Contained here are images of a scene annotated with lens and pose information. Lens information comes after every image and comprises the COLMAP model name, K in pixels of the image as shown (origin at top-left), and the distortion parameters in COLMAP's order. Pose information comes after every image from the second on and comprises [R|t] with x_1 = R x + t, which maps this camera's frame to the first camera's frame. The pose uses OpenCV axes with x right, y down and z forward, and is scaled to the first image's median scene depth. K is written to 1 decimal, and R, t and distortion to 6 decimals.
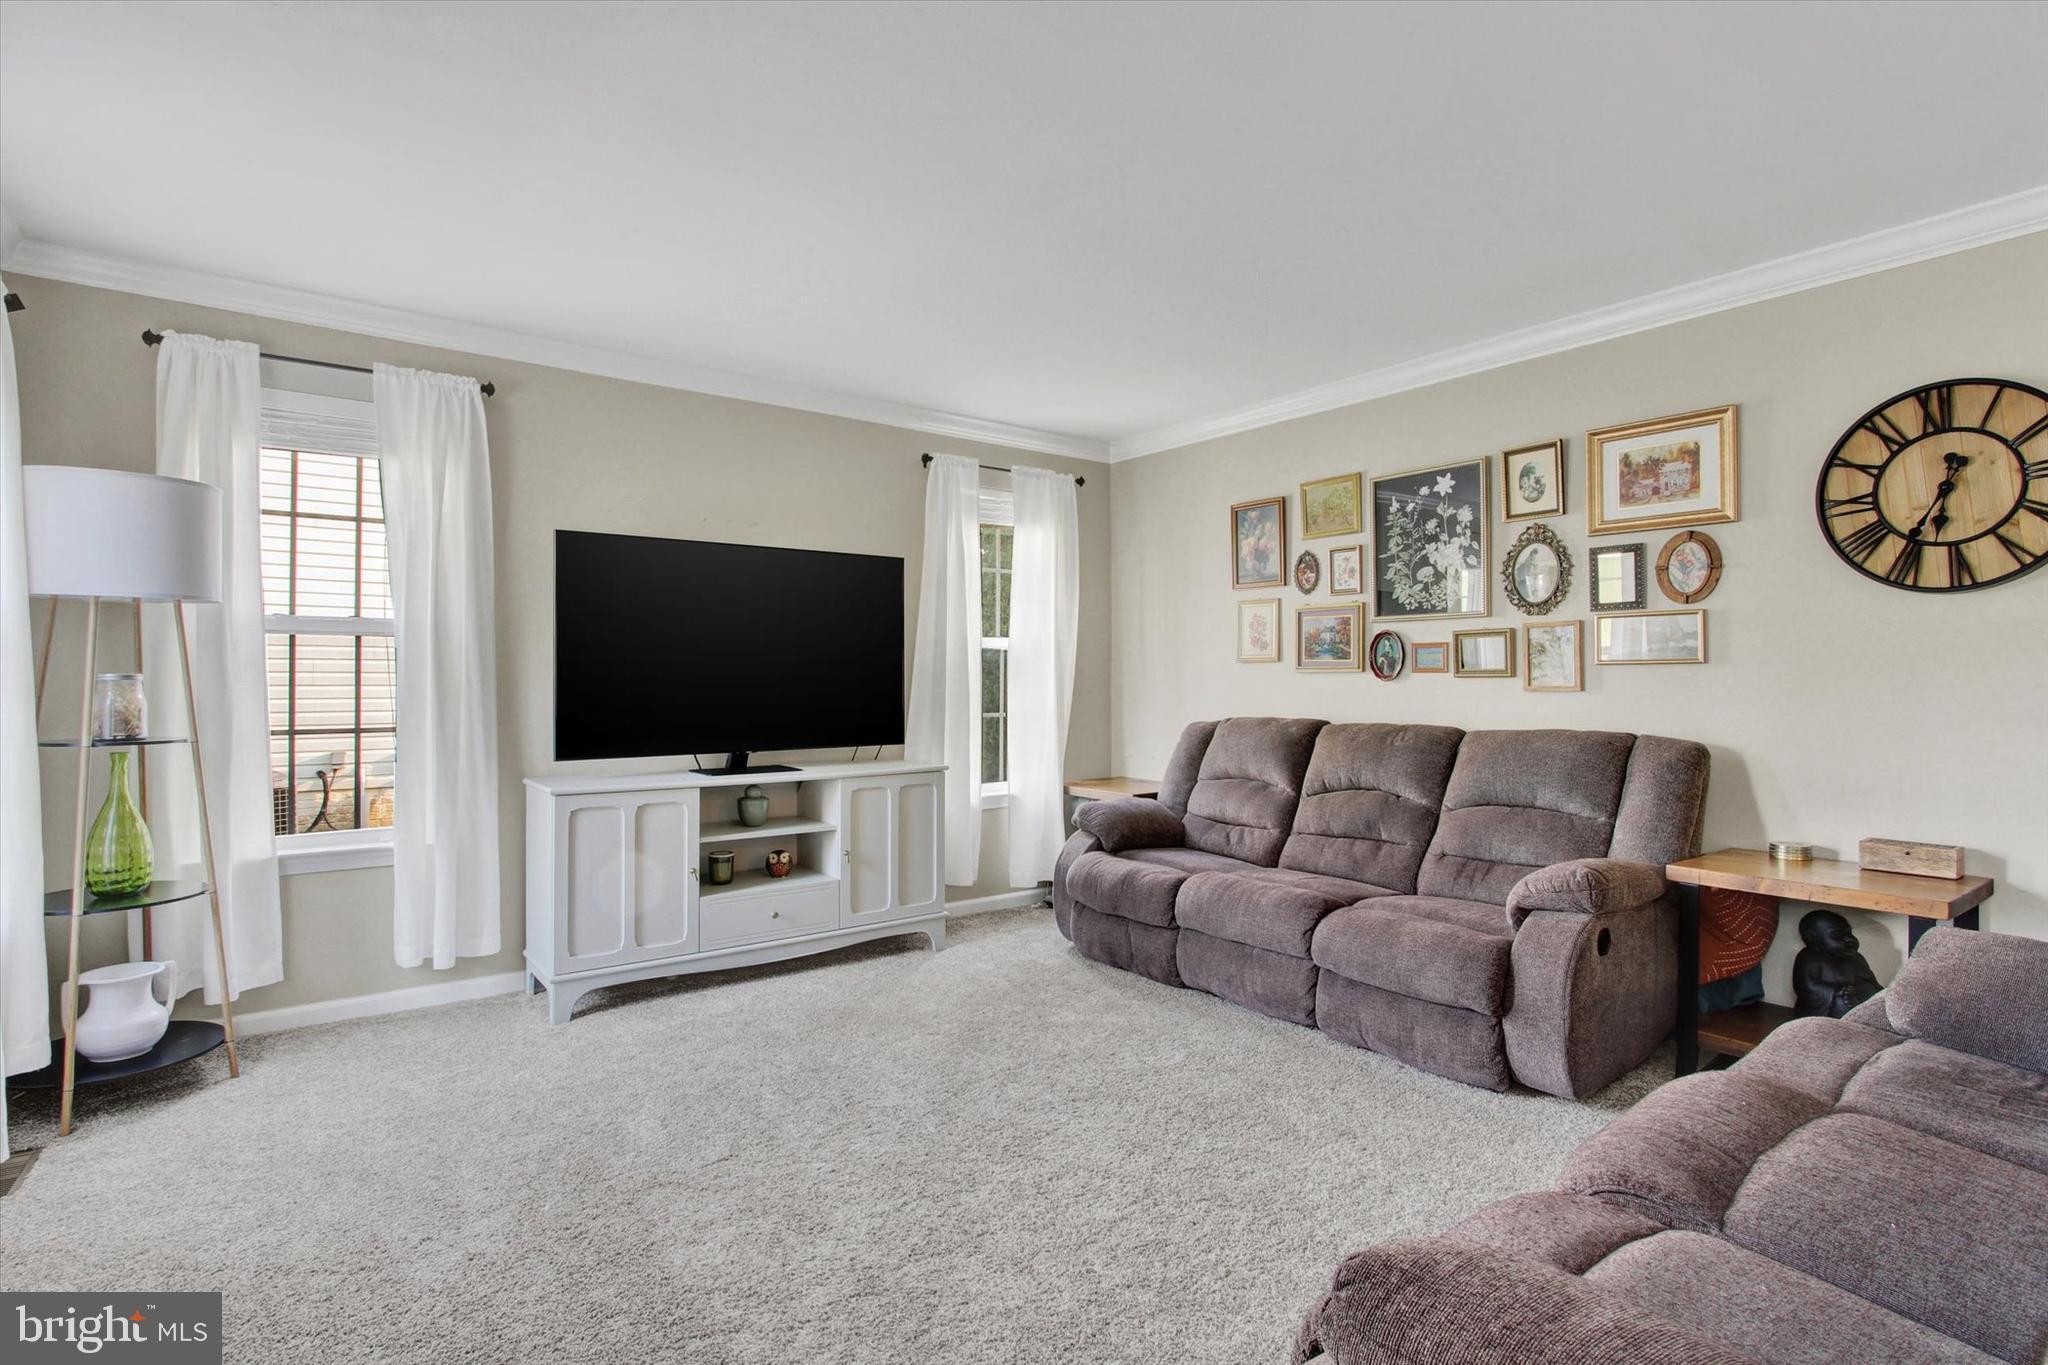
lens RADIAL K [[970.4, 0, 1027.3], [0, 970.4, 687.4], [0, 0, 1]] dist [-0.018088, 0.000790]
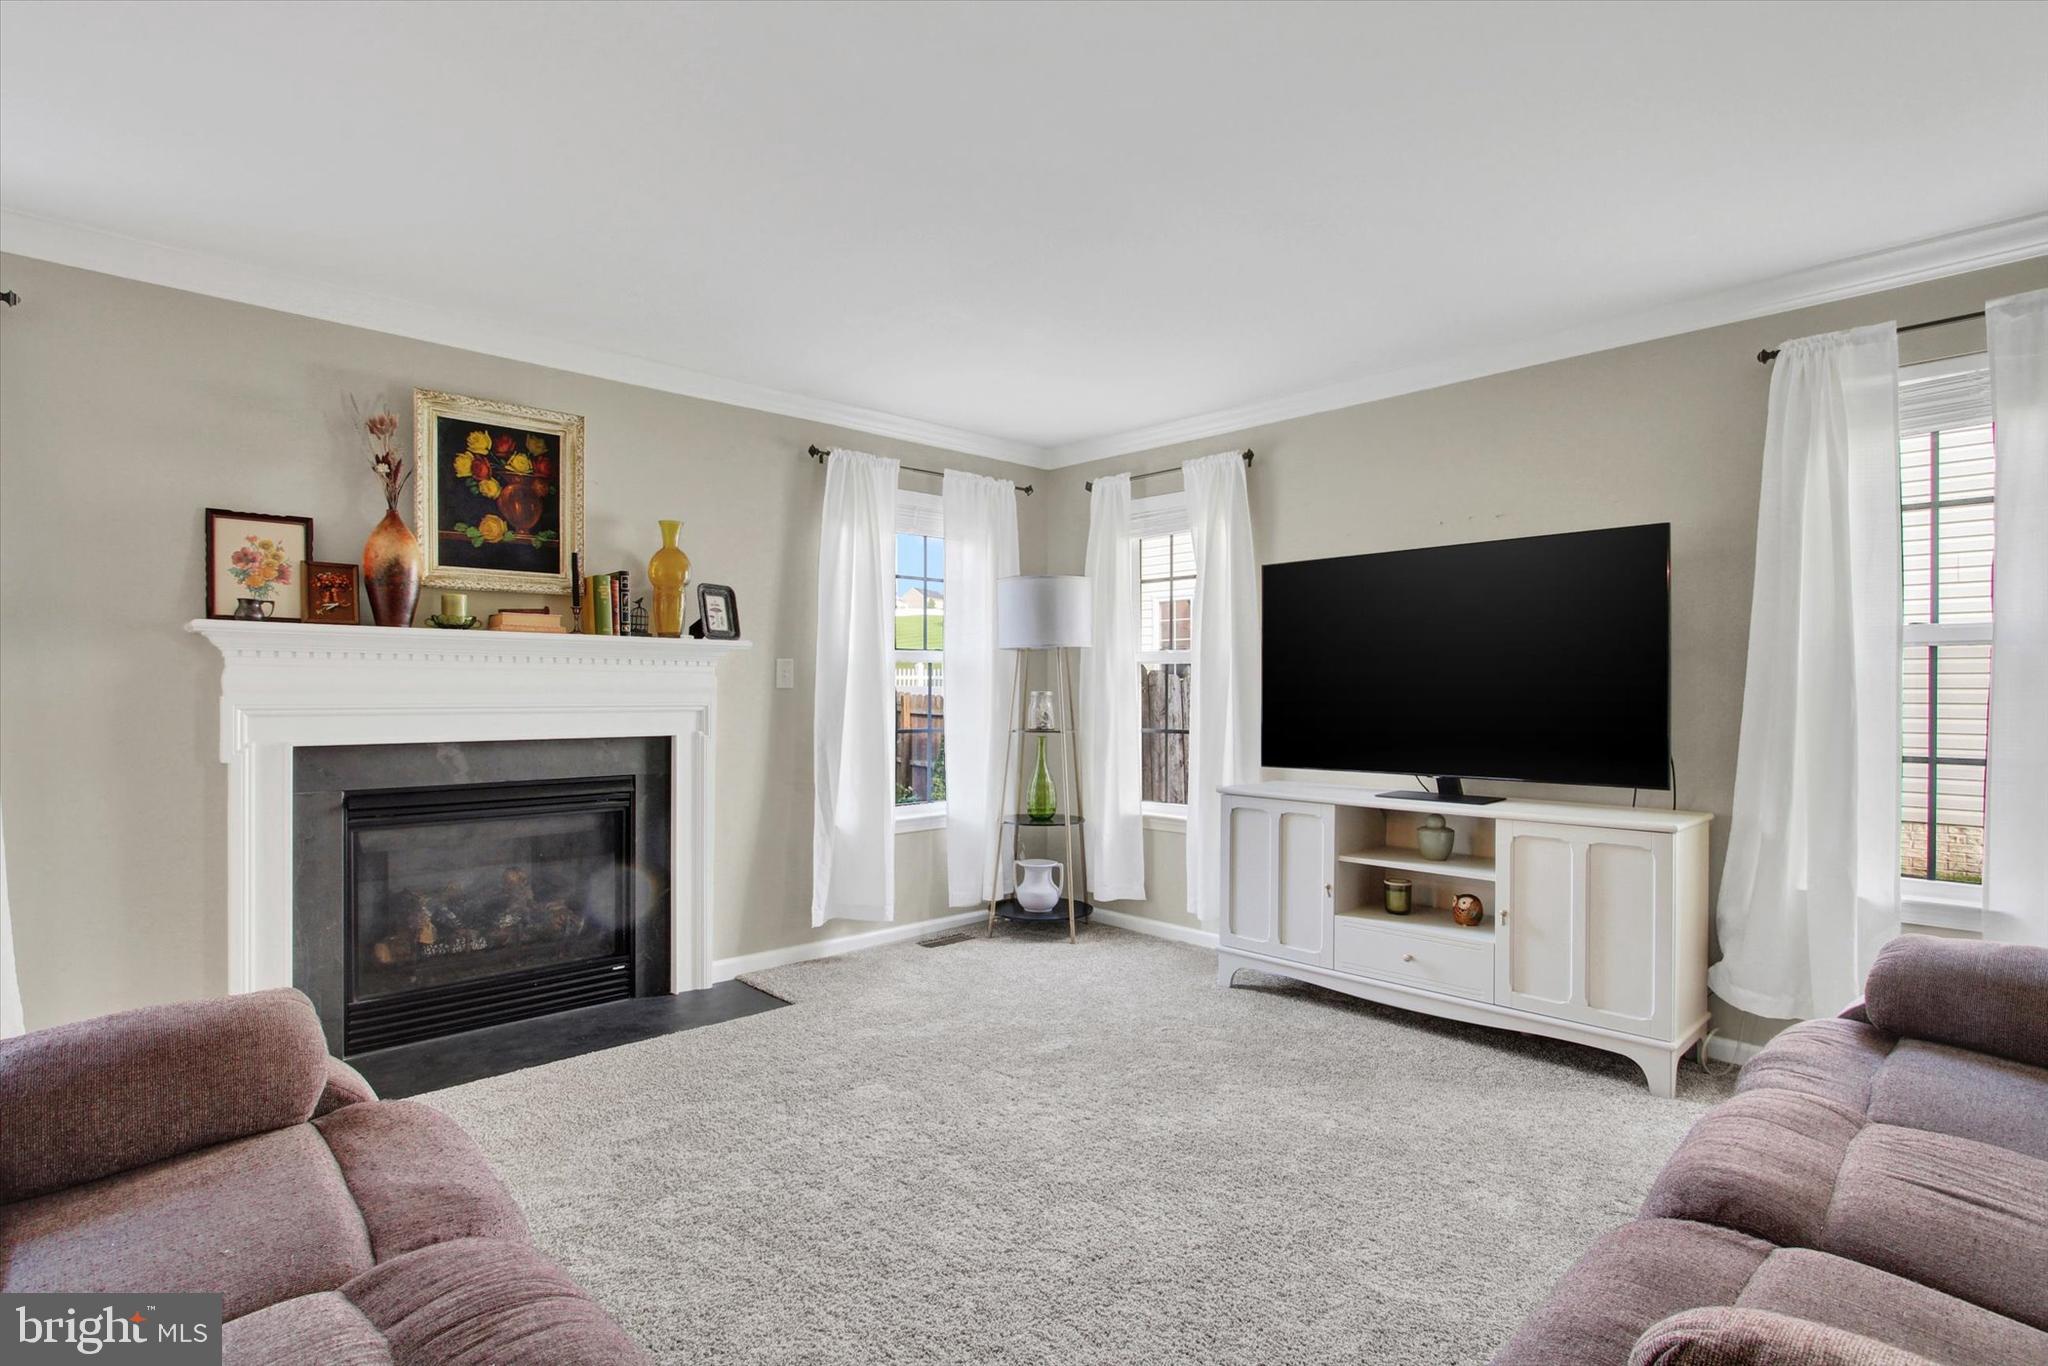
lens RADIAL K [[1004.6, 0, 1007.9], [0, 1004.6, 688.9], [0, 0, 1]] dist [-0.015856, -0.000266]
pose [[0.117768, -0.004221, -0.993032, 0.636771], [-0.011548, 0.999918, -0.005620, -0.005028], [0.992974, 0.012130, 0.117709, 0.539357]]
